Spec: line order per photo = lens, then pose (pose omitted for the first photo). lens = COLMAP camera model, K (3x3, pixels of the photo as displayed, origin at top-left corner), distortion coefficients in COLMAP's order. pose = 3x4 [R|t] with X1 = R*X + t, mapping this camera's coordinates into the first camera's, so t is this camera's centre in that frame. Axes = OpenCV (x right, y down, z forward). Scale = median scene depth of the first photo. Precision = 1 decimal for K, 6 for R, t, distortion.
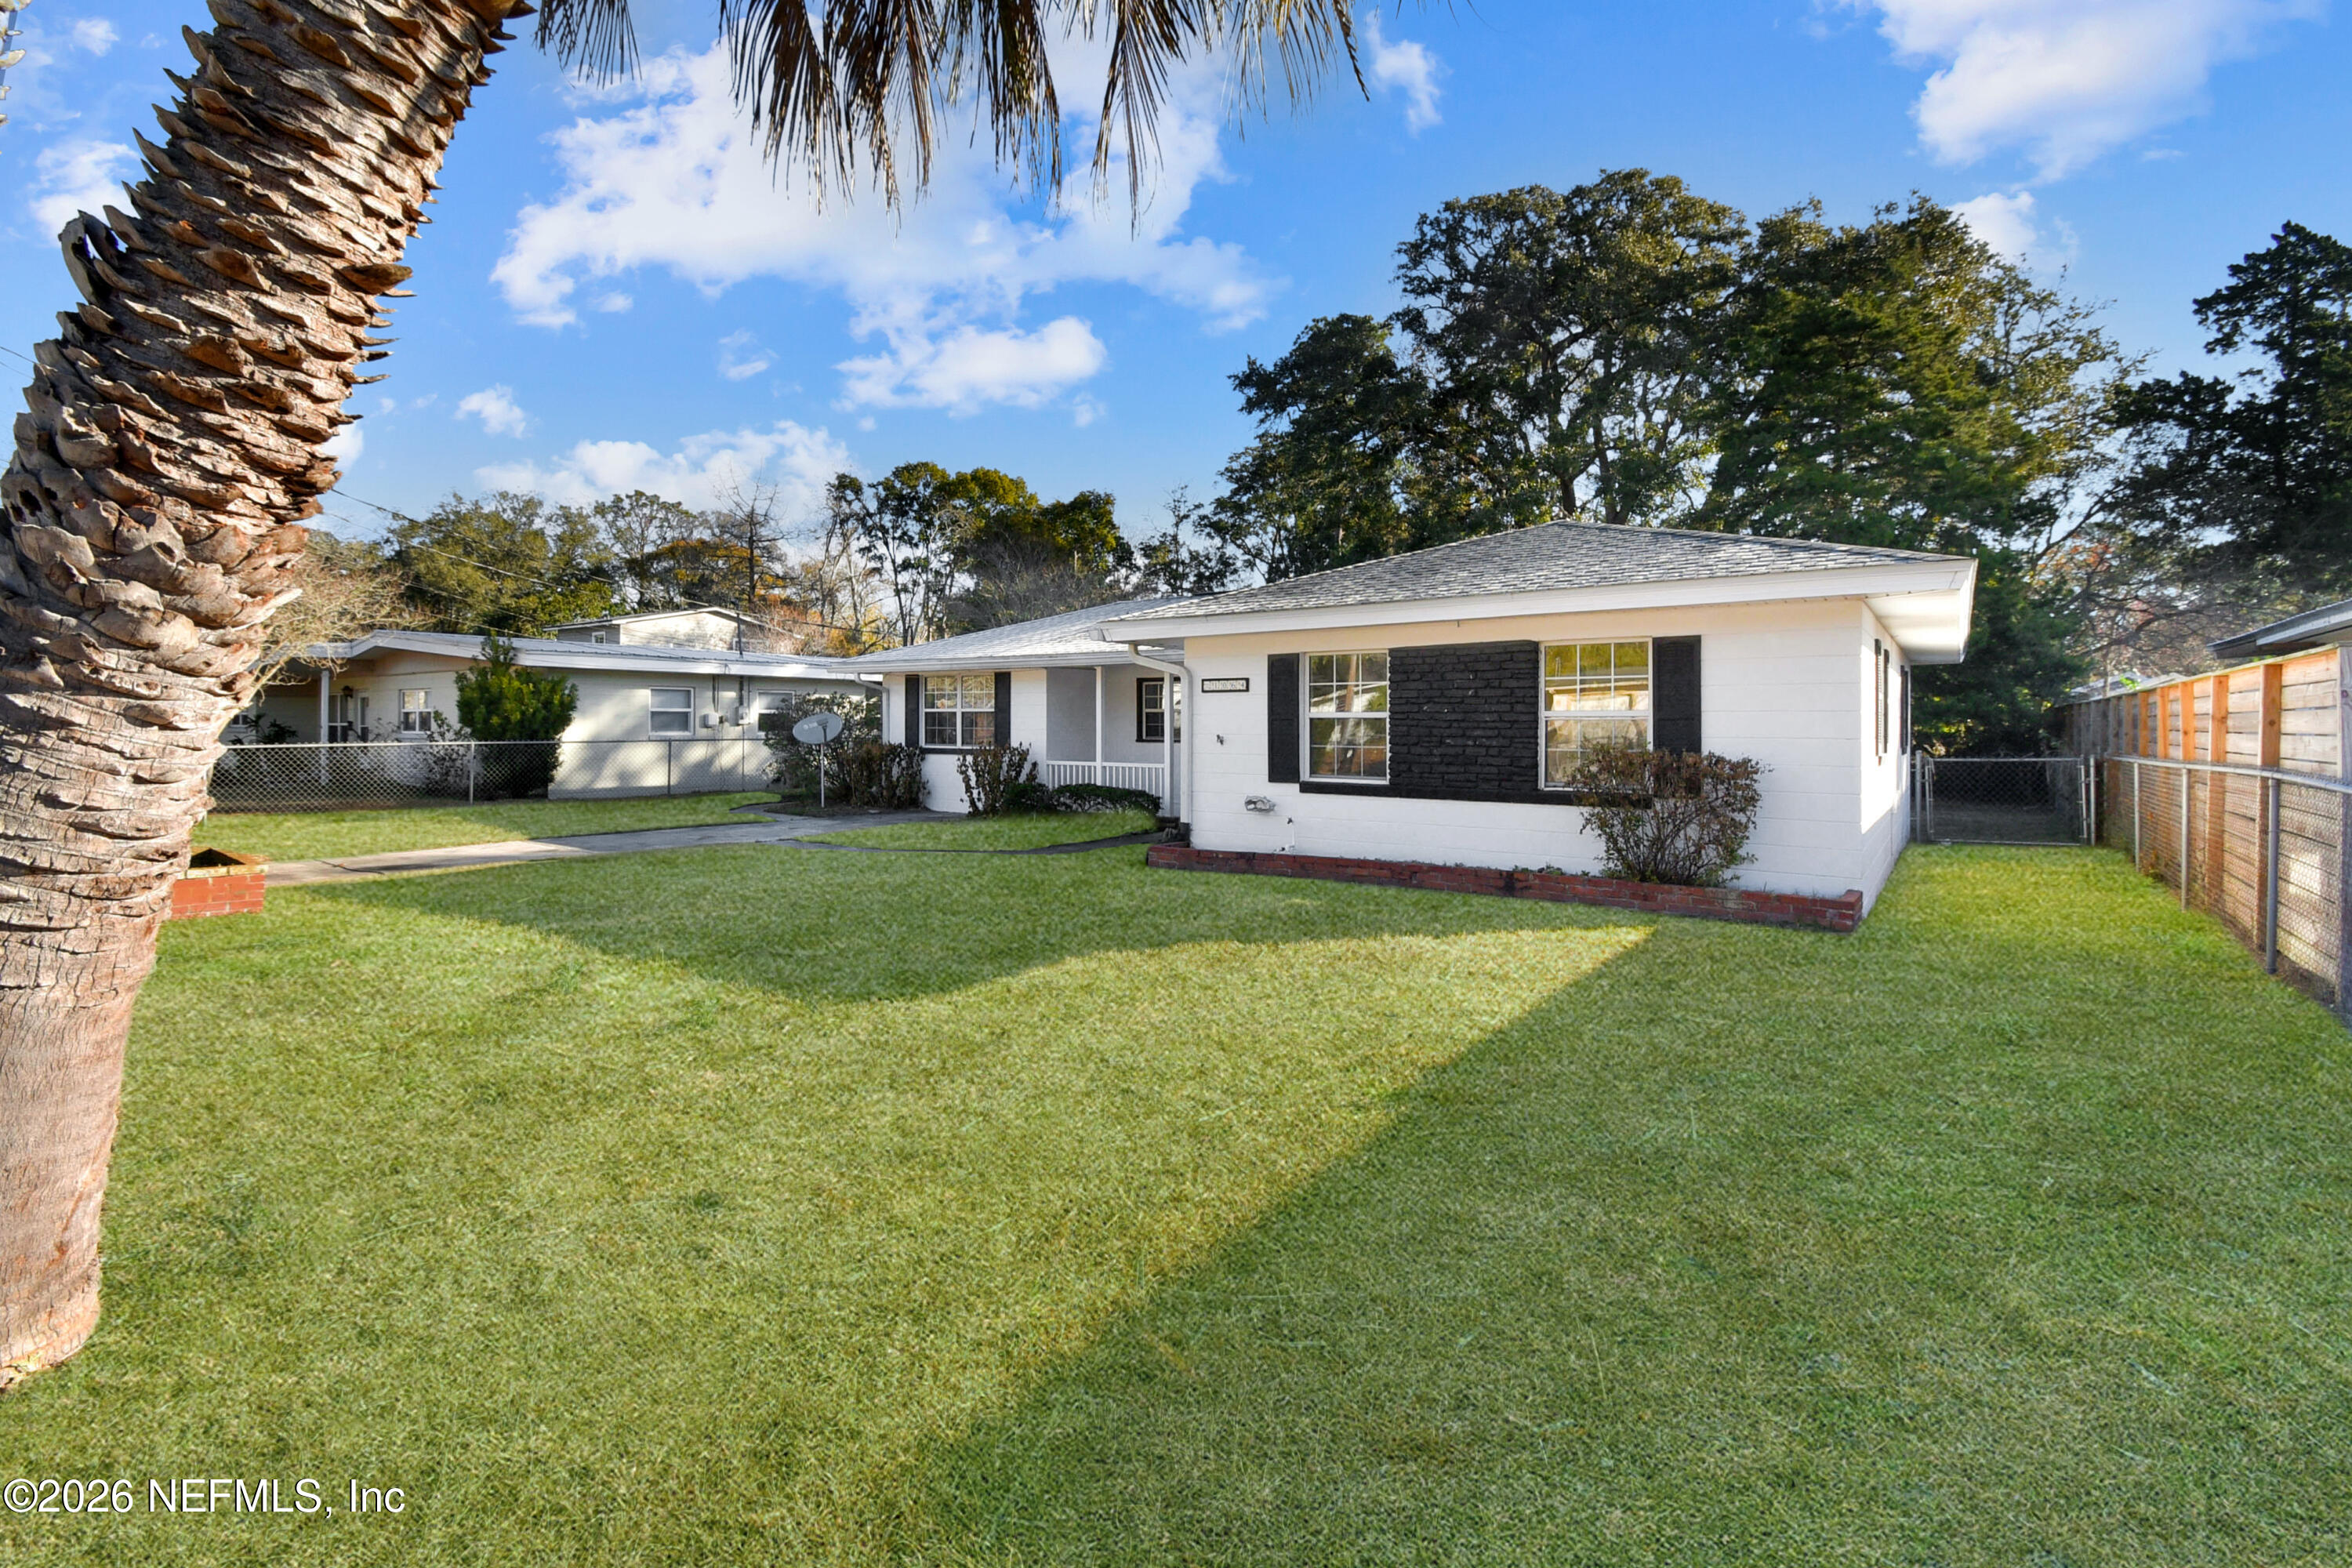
lens RADIAL K [[1042.3, 0, 1181.7], [0, 1042.3, 725.4], [0, 0, 1]] dist [-0.044407, -0.000152]
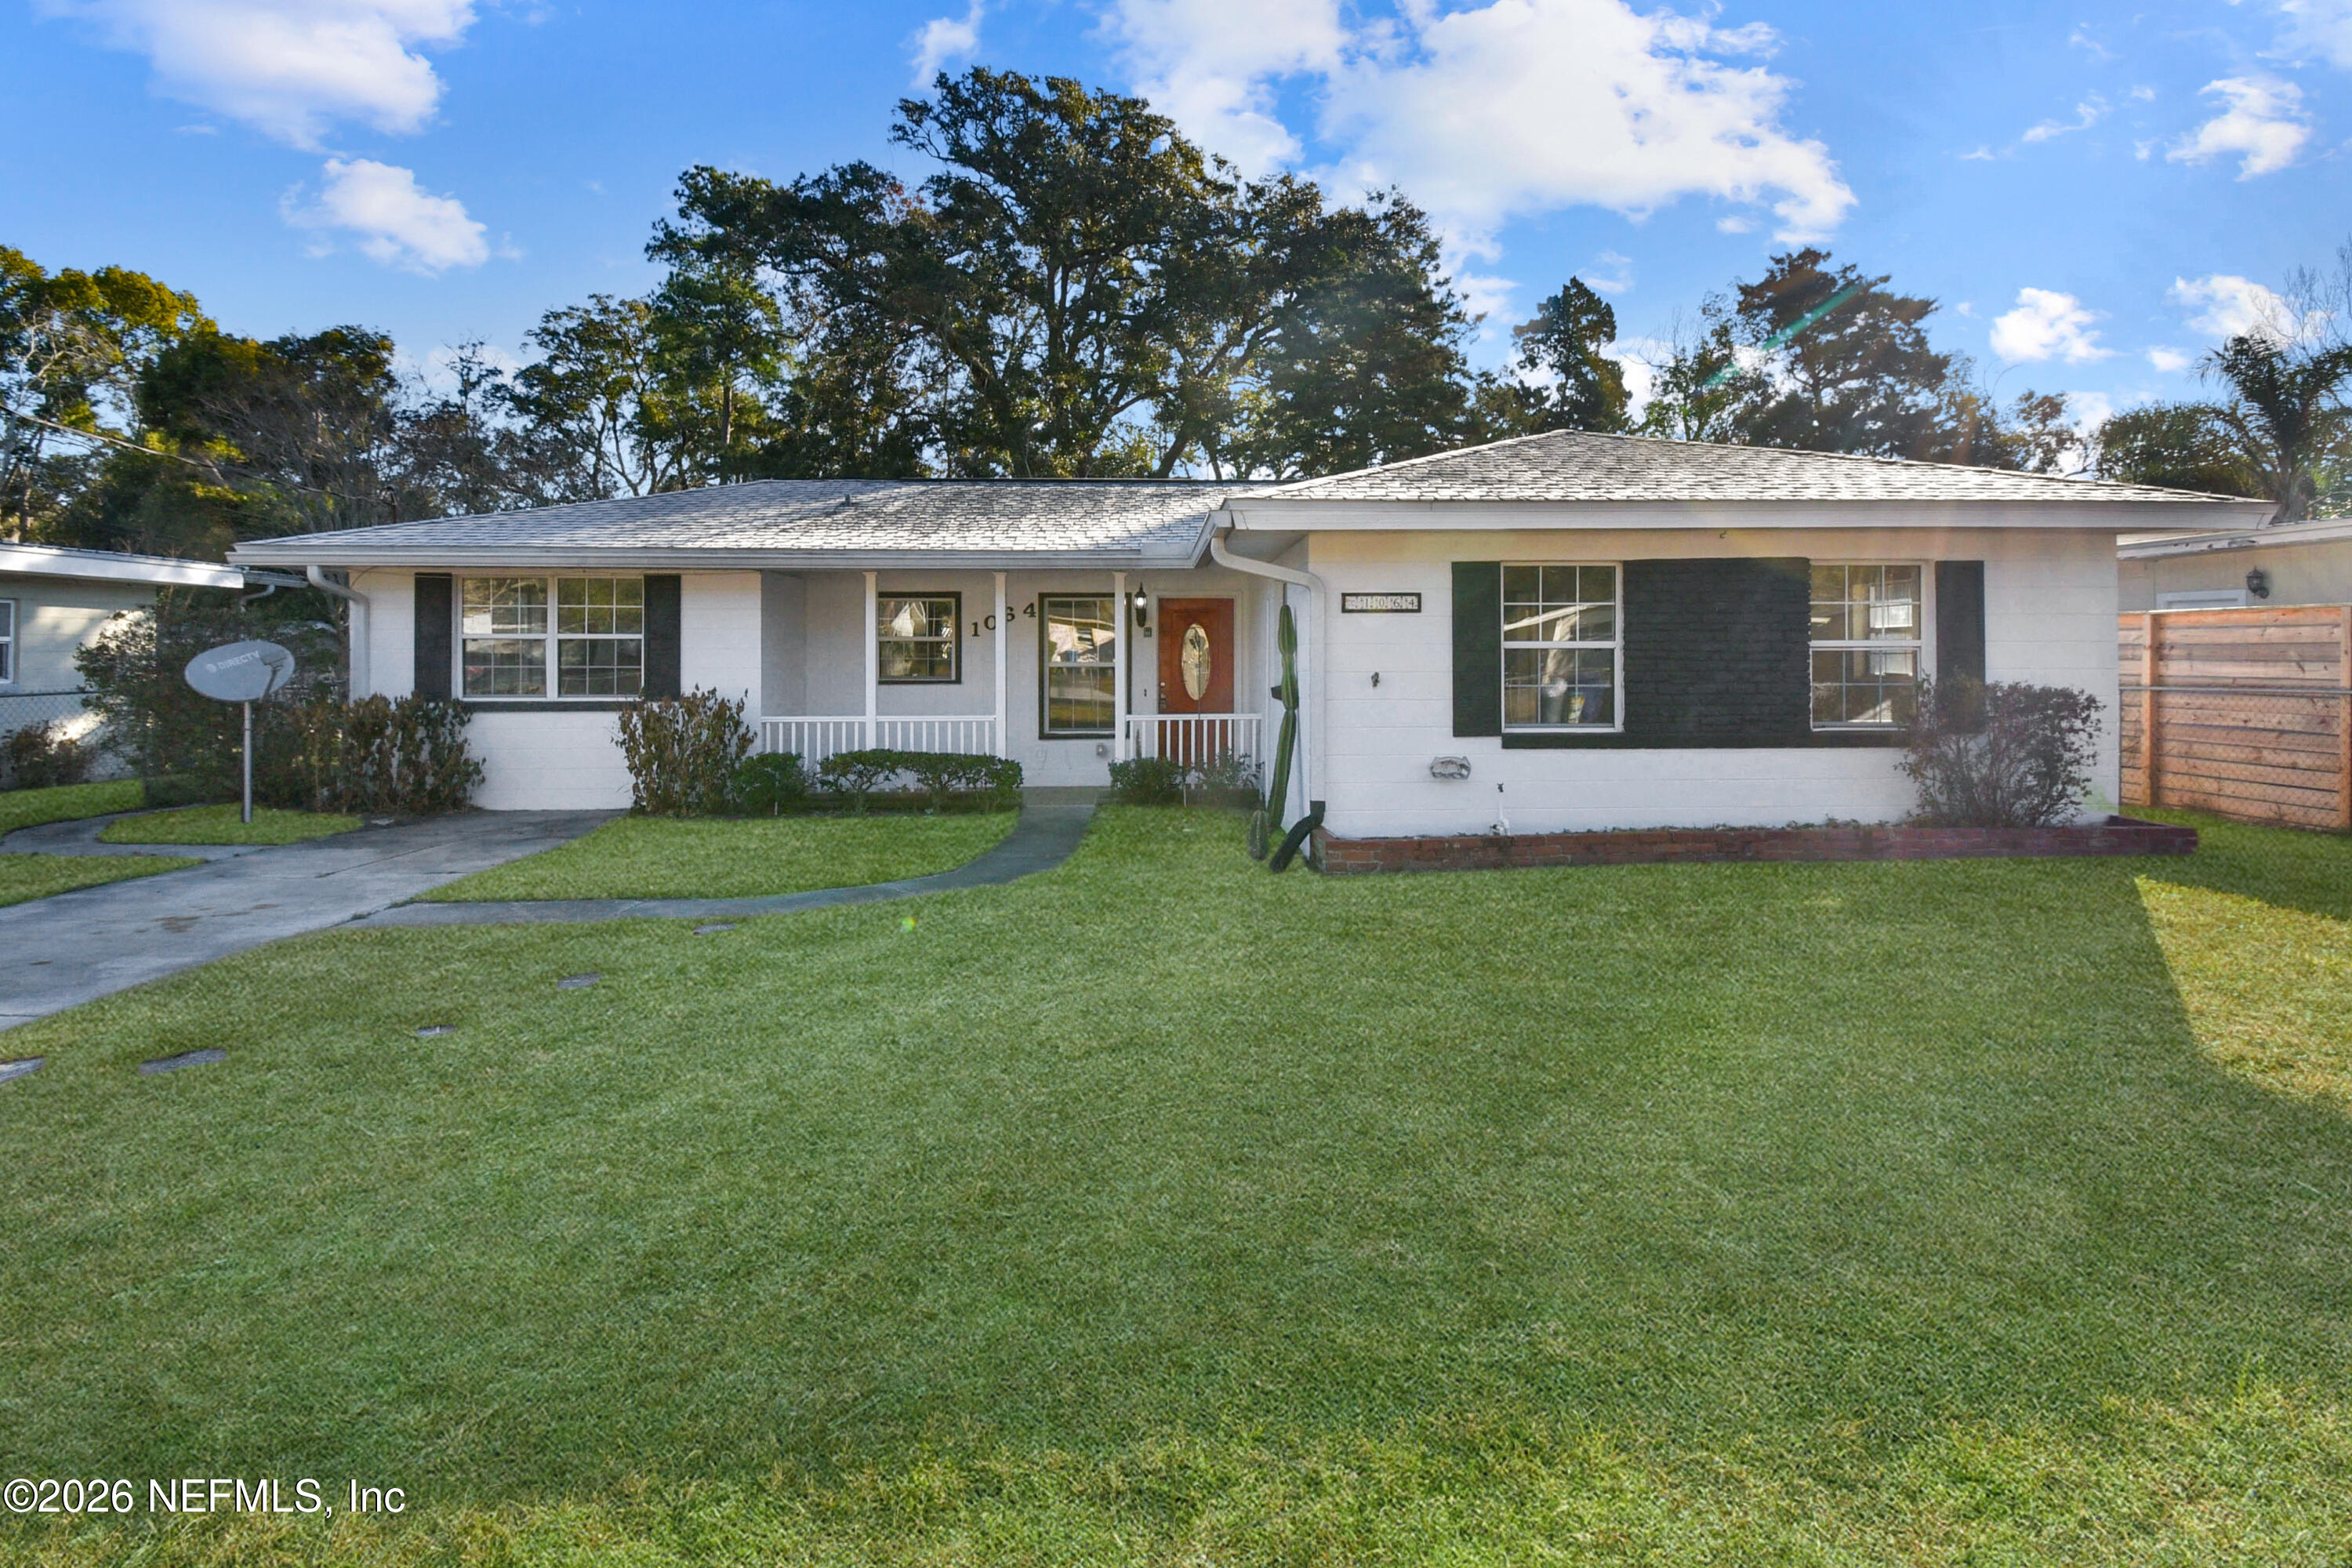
lens RADIAL K [[1048.3, 0, 1178.2], [0, 1048.3, 646.5], [0, 0, 1]] dist [0.023735, -0.034873]
pose [[0.780054, -0.000933, 0.625711, -0.320412], [0.005732, 0.999968, -0.005655, -0.003426], [-0.625685, 0.007997, 0.780035, 0.330582]]
